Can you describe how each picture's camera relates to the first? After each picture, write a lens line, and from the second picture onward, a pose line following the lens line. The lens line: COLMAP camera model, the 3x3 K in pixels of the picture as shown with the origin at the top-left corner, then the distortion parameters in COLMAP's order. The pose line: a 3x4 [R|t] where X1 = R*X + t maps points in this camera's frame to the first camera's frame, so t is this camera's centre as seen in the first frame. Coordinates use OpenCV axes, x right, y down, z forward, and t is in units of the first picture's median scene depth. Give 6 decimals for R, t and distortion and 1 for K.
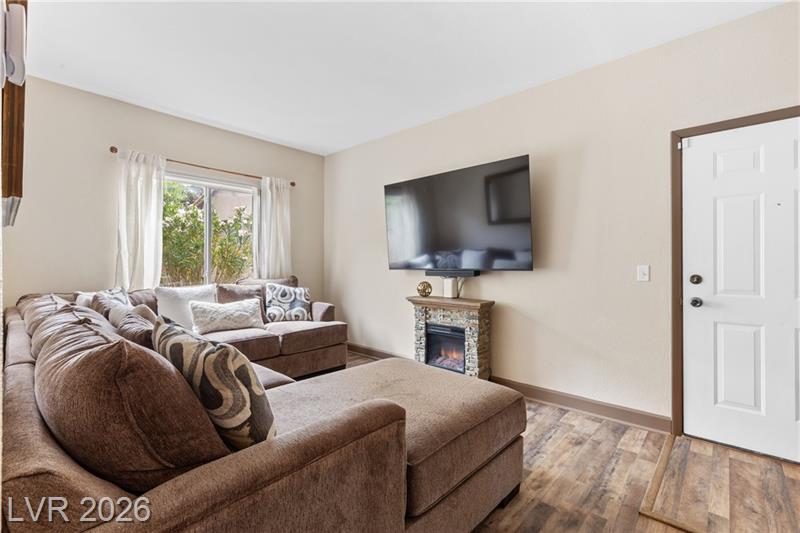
lens RADIAL K [[360.5, 0, 414.3], [0, 360.5, 262.0], [0, 0, 1]] dist [0.010545, -0.001607]
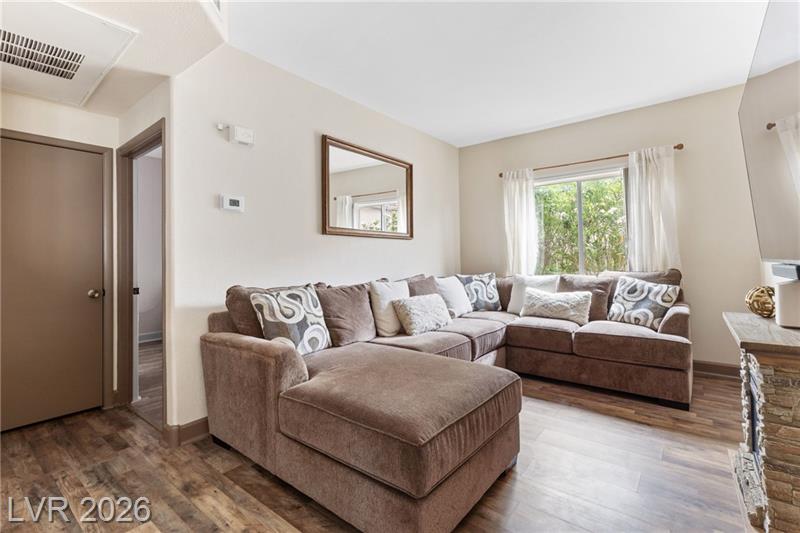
lens RADIAL K [[360.5, 0, 415.3], [0, 360.5, 251.8], [0, 0, 1]] dist [0.010545, -0.001607]
pose [[0.076940, -0.023533, -0.996758, 0.472832], [0.022120, 0.999516, -0.021891, 0.009162], [0.996790, -0.020364, 0.077423, 0.495178]]
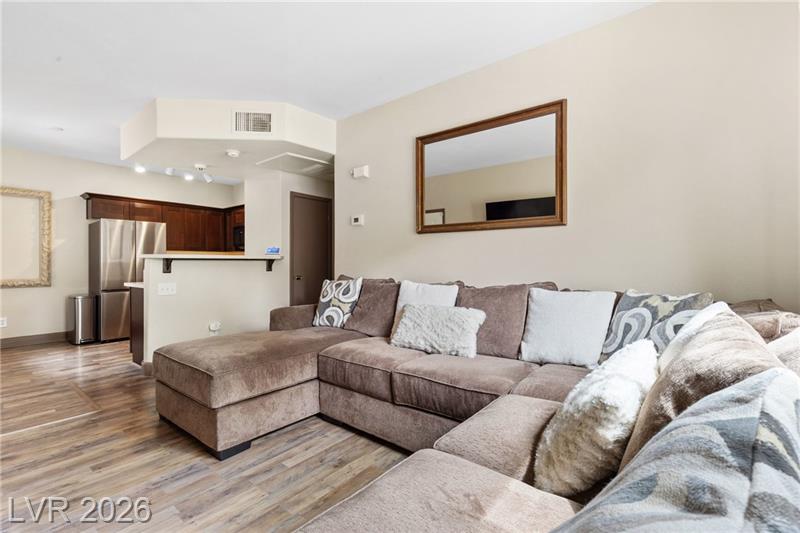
lens RADIAL K [[363.3, 0, 402.0], [0, 363.3, 265.3], [0, 0, 1]] dist [0.002826, 0.000786]
pose [[-0.998182, -0.001450, -0.060256, -0.370512], [-0.001059, 0.999978, -0.006523, 0.029915], [0.060264, -0.006447, -0.998162, 1.306711]]
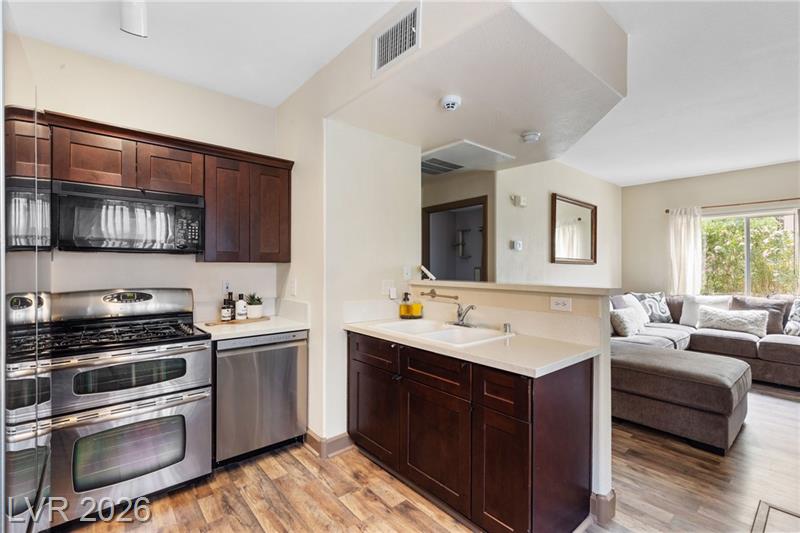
lens RADIAL K [[360.5, 0, 407.6], [0, 360.5, 266.1], [0, 0, 1]] dist [0.010545, -0.001607]
pose [[-0.112563, -0.008120, -0.993611, 0.877547], [0.003819, 0.999956, -0.008605, -0.037908], [0.993637, -0.004763, -0.112527, -0.011354]]
